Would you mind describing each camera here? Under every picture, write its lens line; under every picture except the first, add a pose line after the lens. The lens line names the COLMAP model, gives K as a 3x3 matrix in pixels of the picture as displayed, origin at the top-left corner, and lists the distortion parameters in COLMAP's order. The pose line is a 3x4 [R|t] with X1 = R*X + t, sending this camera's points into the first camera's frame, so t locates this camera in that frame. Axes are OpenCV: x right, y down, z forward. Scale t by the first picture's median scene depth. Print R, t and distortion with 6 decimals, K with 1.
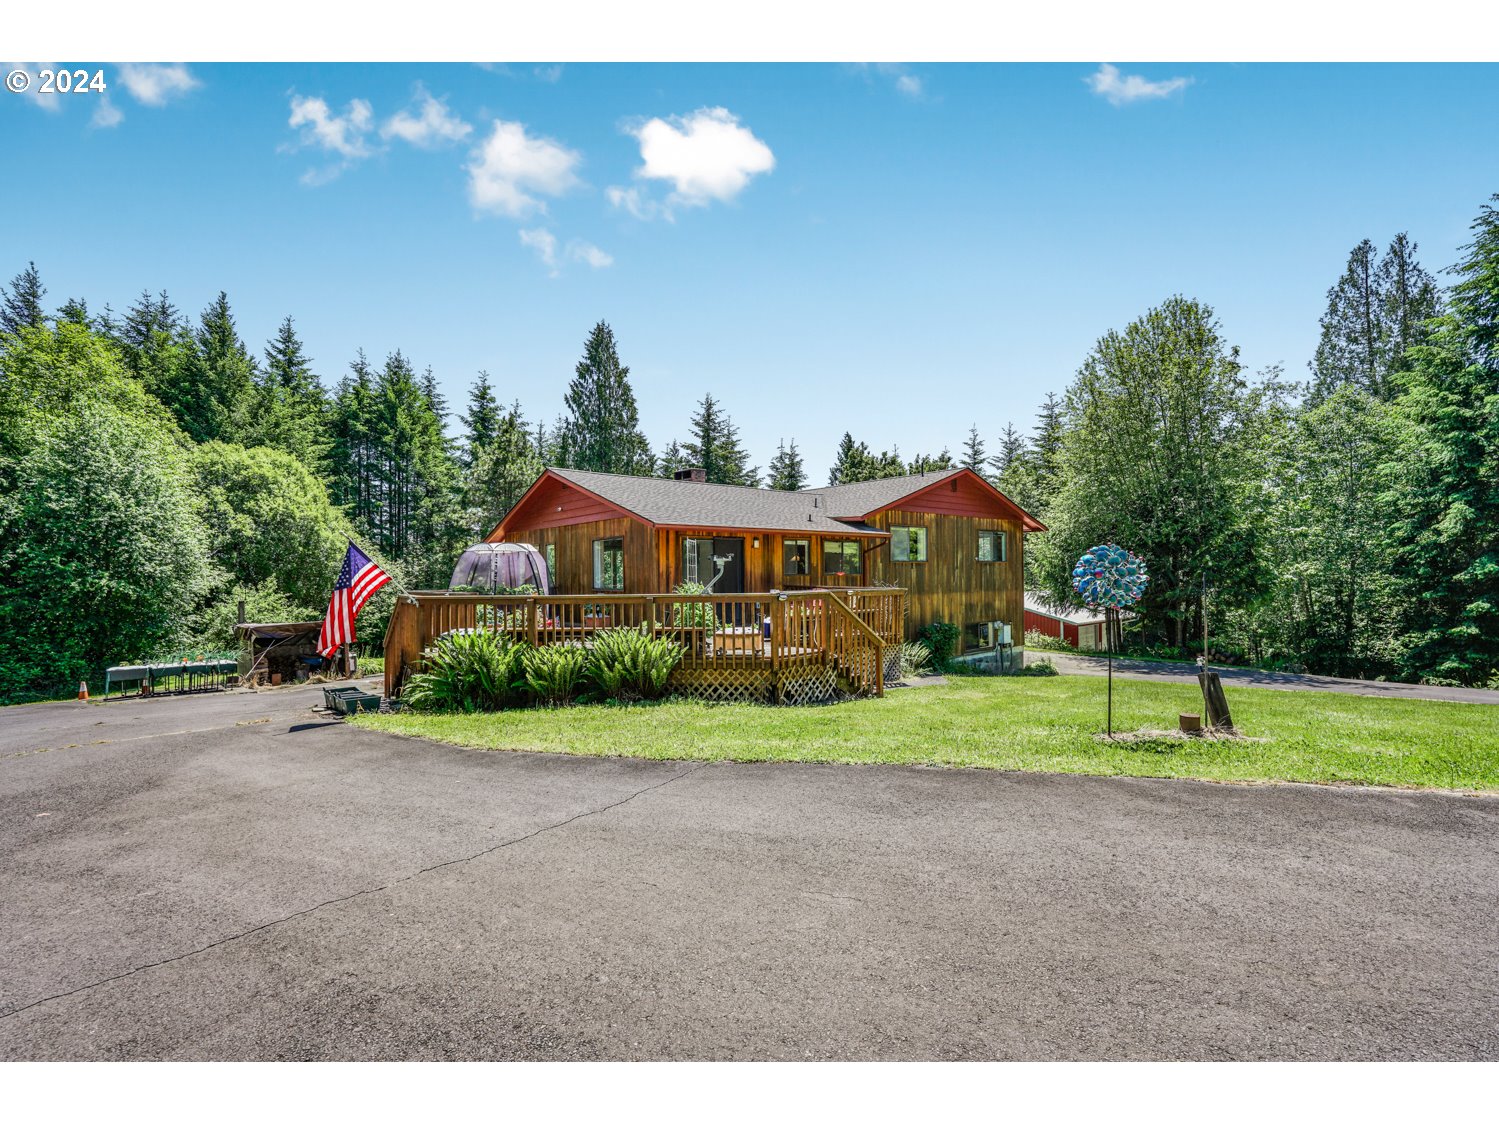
lens RADIAL K [[693.2, 0, 750.6], [0, 693.2, 566.5], [0, 0, 1]] dist [-0.001992, 0.003236]
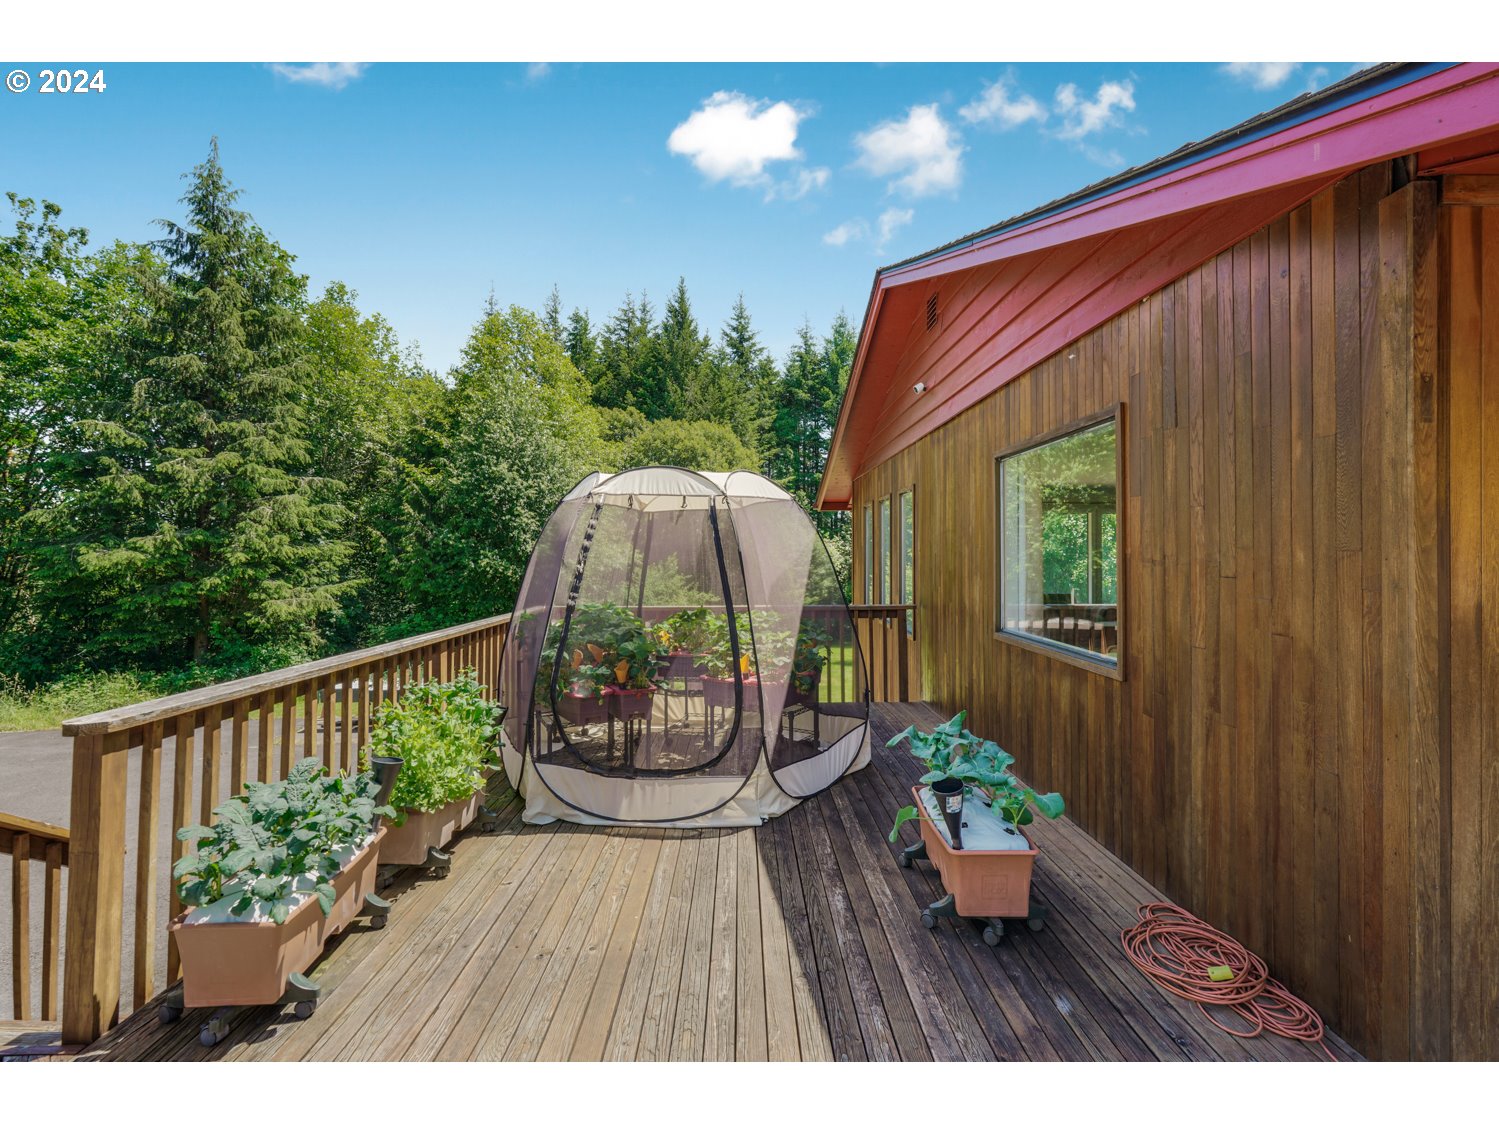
lens RADIAL K [[693.2, 0, 750.3], [0, 693.2, 550.3], [0, 0, 1]] dist [-0.001992, 0.003236]
pose [[0.786907, 0.006854, -0.617033, -0.040315], [-0.001002, 0.999951, 0.009829, -0.001034], [0.617070, -0.007116, 0.786876, 0.216550]]
